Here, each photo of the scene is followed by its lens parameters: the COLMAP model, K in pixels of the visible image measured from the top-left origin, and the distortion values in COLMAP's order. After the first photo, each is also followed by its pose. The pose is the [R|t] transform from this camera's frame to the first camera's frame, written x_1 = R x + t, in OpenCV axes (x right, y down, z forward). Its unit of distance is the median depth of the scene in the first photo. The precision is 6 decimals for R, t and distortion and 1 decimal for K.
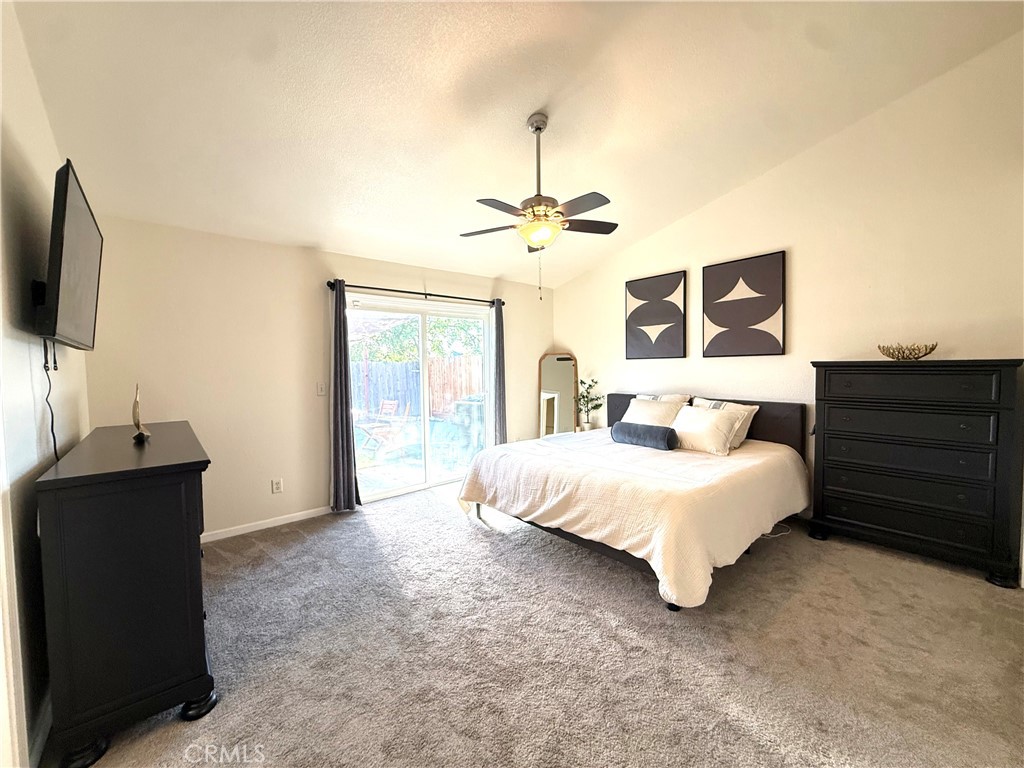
lens RADIAL K [[410.7, 0, 512.0], [0, 410.7, 384.0], [0, 0, 1]] dist [0.000218, 0.000135]
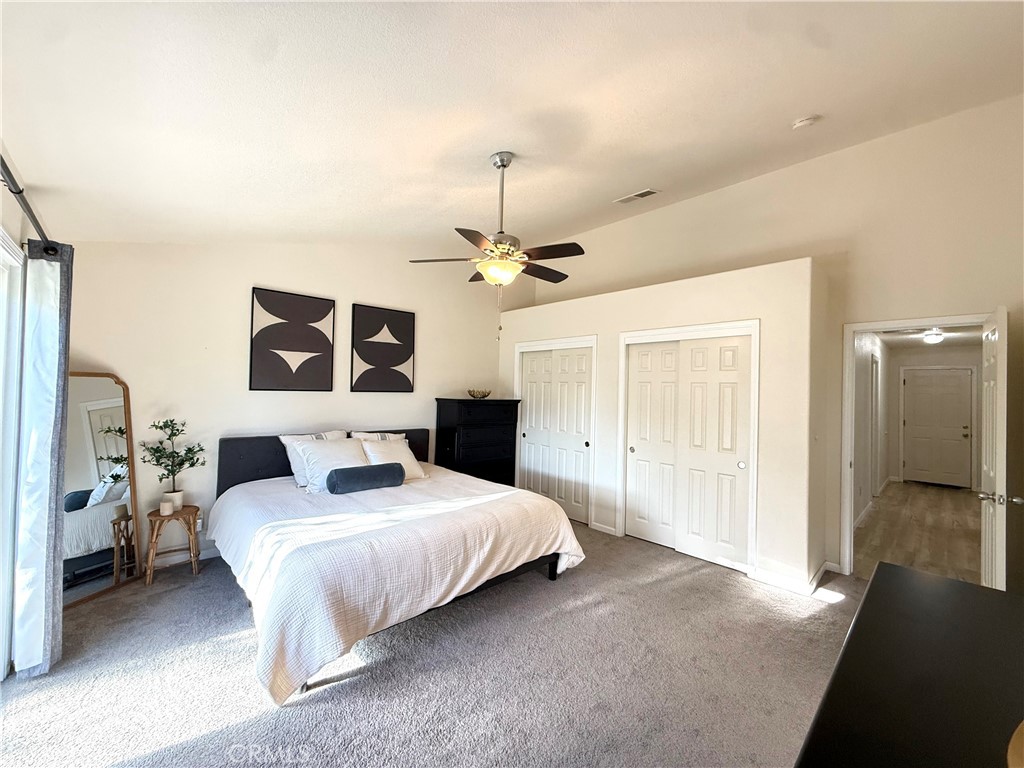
lens RADIAL K [[410.7, 0, 512.0], [0, 410.7, 384.0], [0, 0, 1]] dist [0.000218, 0.000135]
pose [[-0.048056, 0.028202, 0.998446, -0.634381], [0.016907, 0.999481, -0.027418, -0.055662], [-0.998702, 0.015563, -0.048508, 0.734043]]
